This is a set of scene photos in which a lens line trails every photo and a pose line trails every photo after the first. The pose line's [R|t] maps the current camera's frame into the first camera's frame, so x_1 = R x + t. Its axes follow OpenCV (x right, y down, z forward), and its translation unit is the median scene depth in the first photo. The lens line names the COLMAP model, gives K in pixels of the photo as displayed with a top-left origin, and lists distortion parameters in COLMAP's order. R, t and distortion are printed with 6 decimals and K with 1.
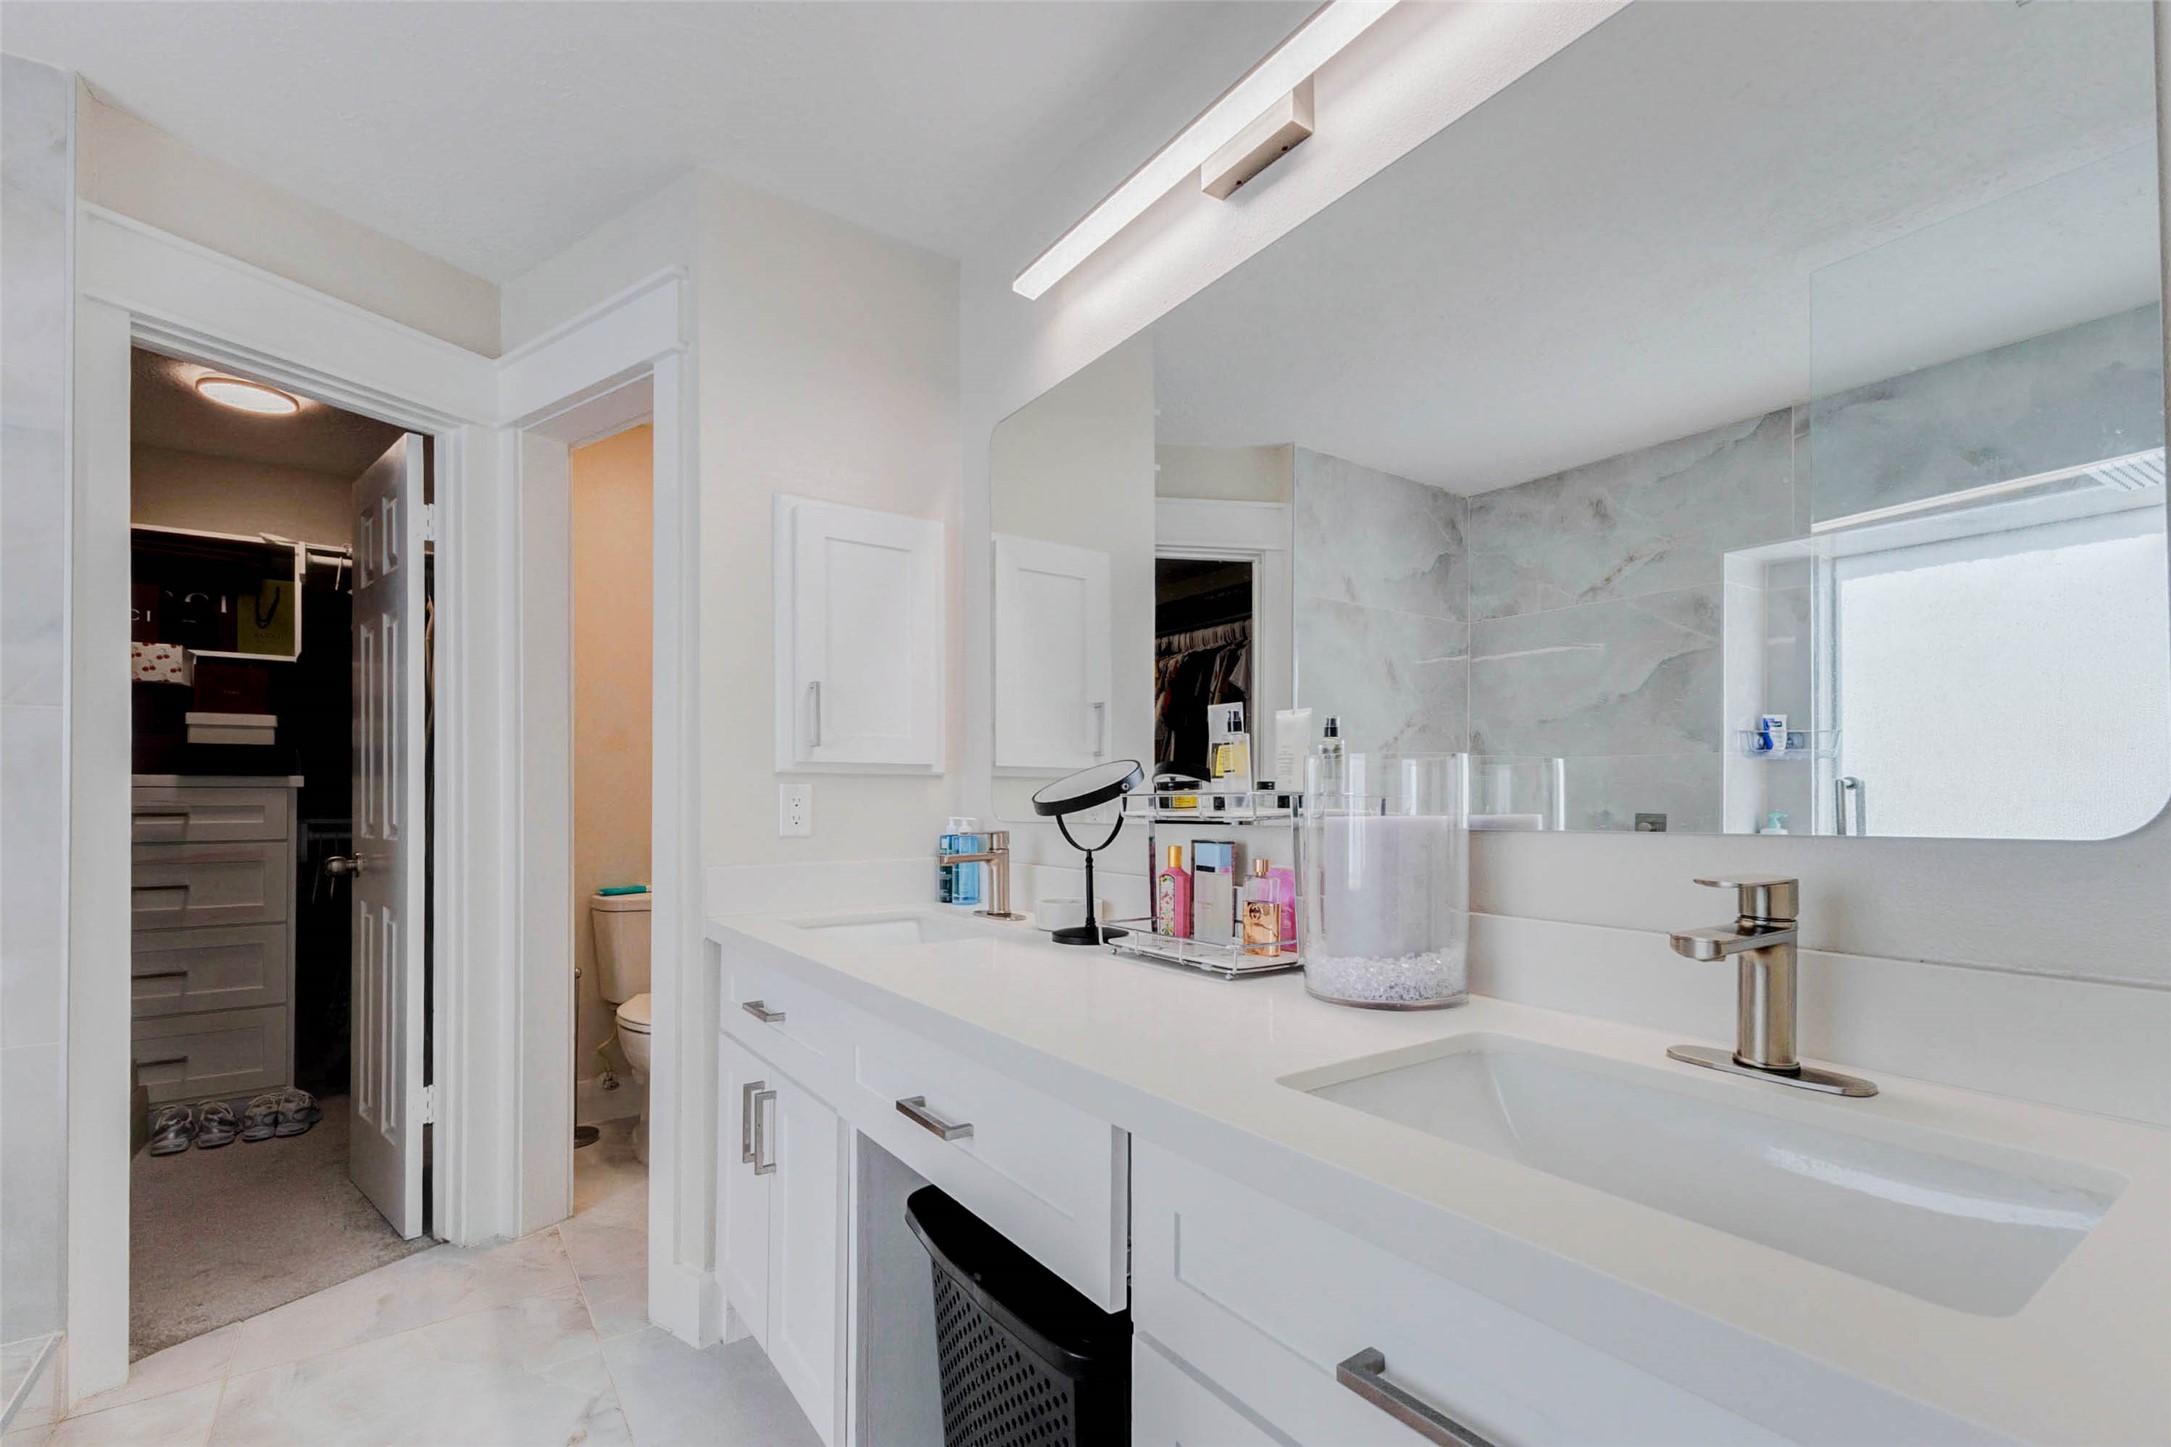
lens RADIAL K [[962.3, 0, 1086.1], [0, 962.3, 801.0], [0, 0, 1]] dist [0.019601, -0.000040]
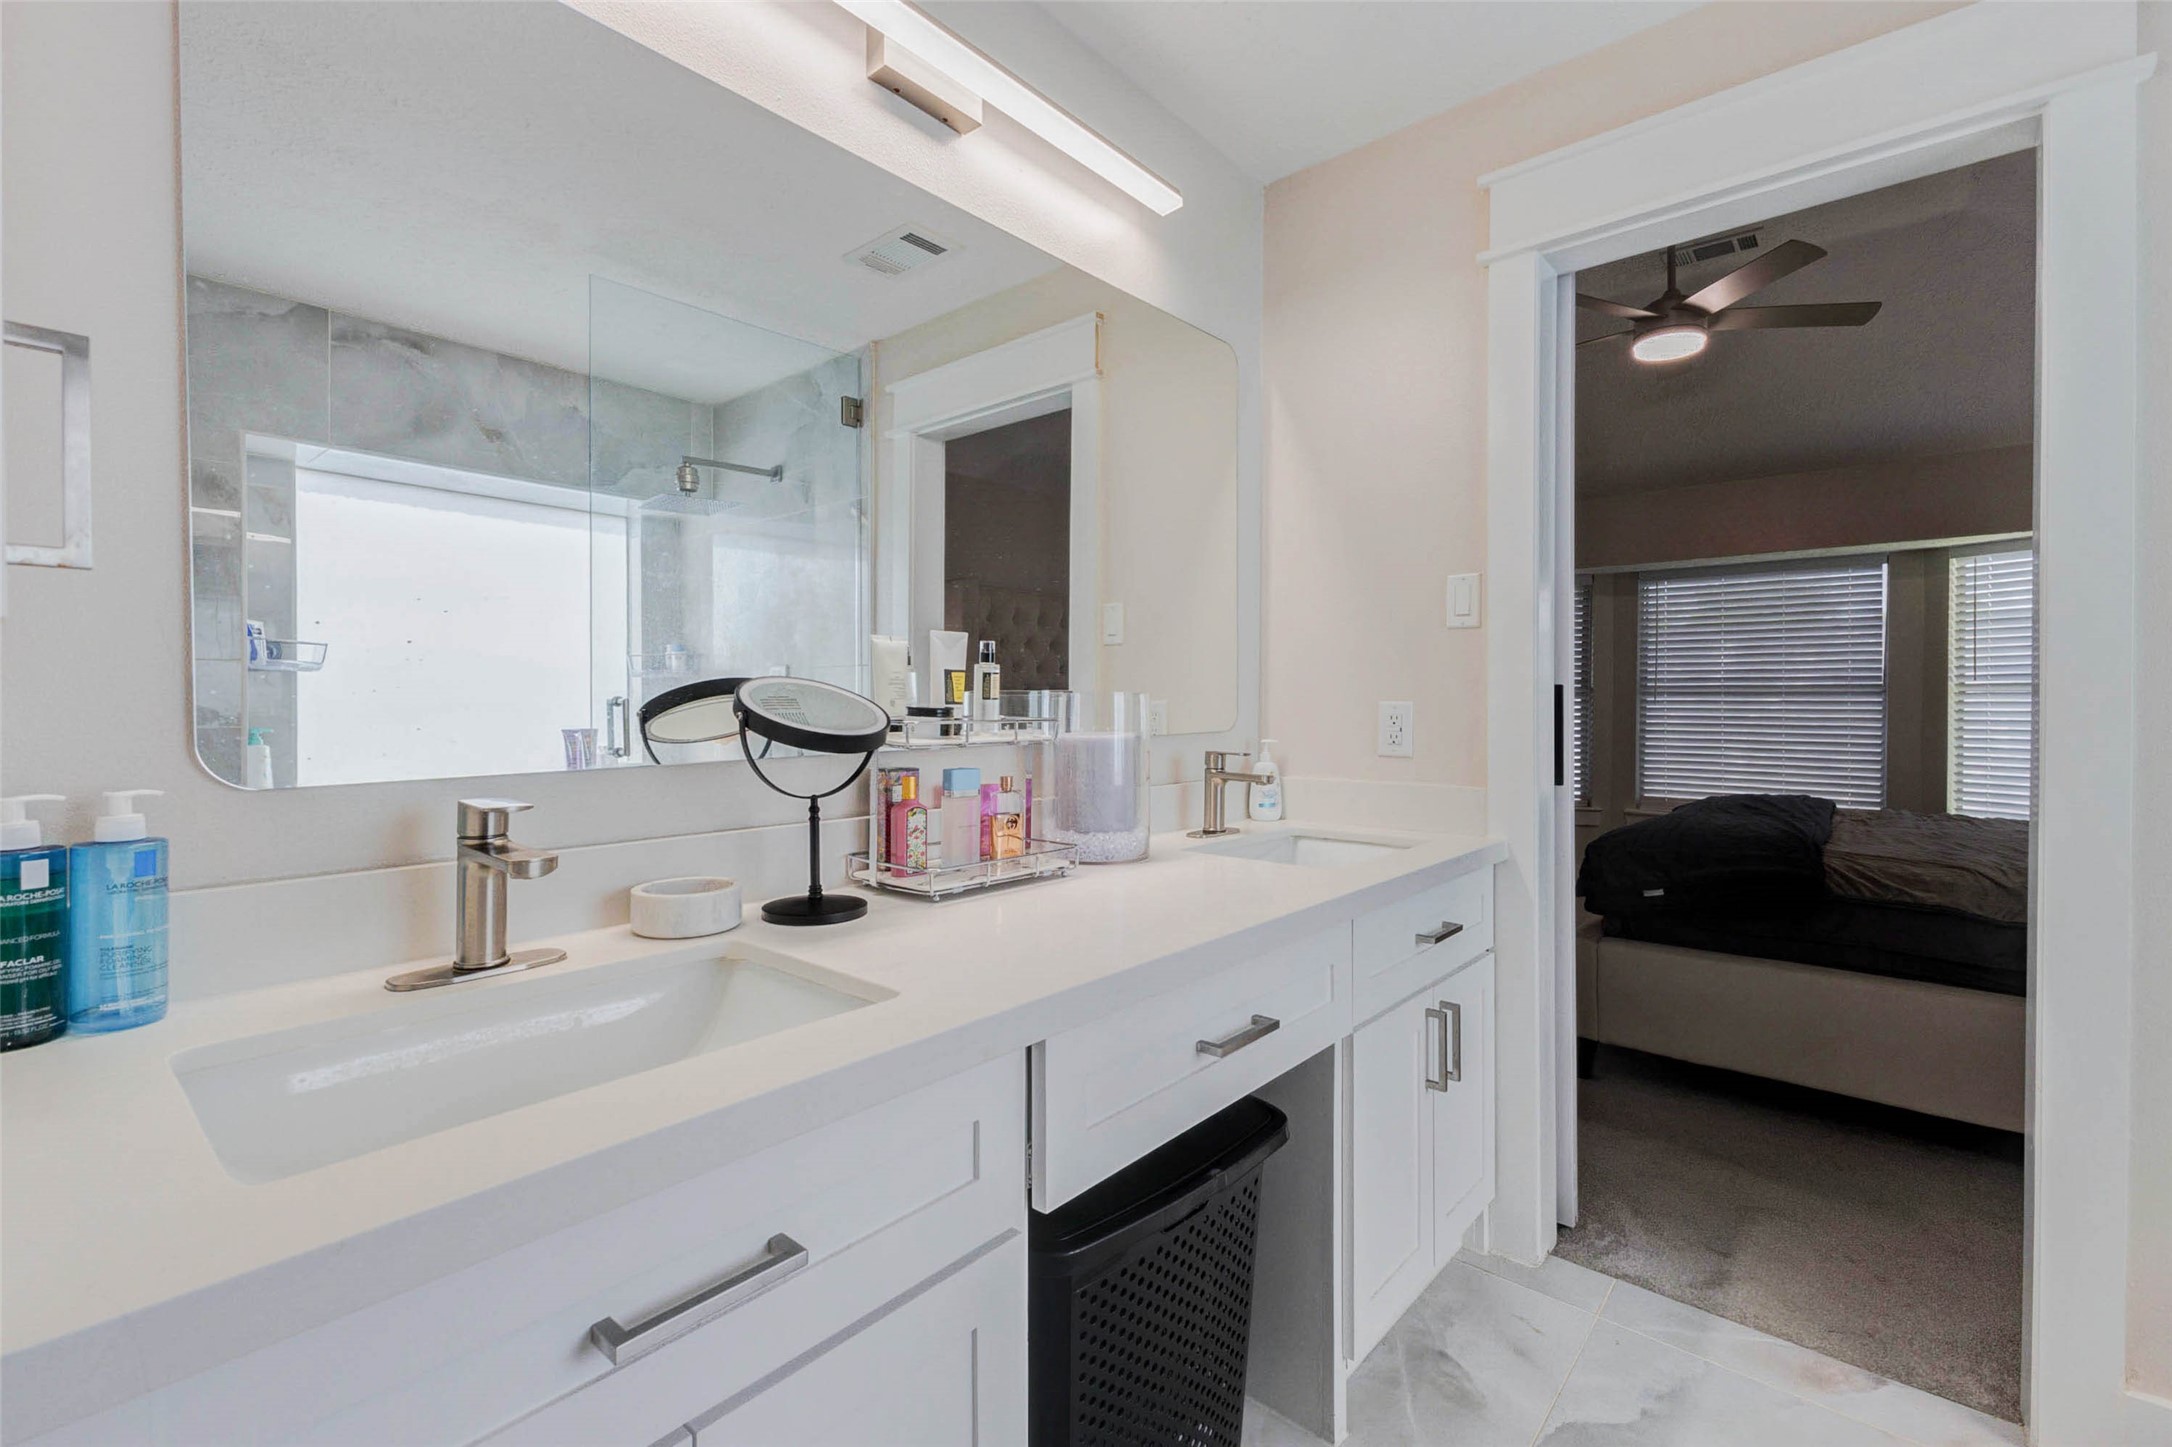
lens RADIAL K [[944.8, 0, 1086.0], [0, 944.8, 723.5], [0, 0, 1]] dist [0.019482, -0.000019]
pose [[-0.228774, -0.020072, 0.973273, -0.769025], [0.000846, 0.999783, 0.020817, -0.021731], [-0.973479, 0.005586, -0.228707, 0.961575]]
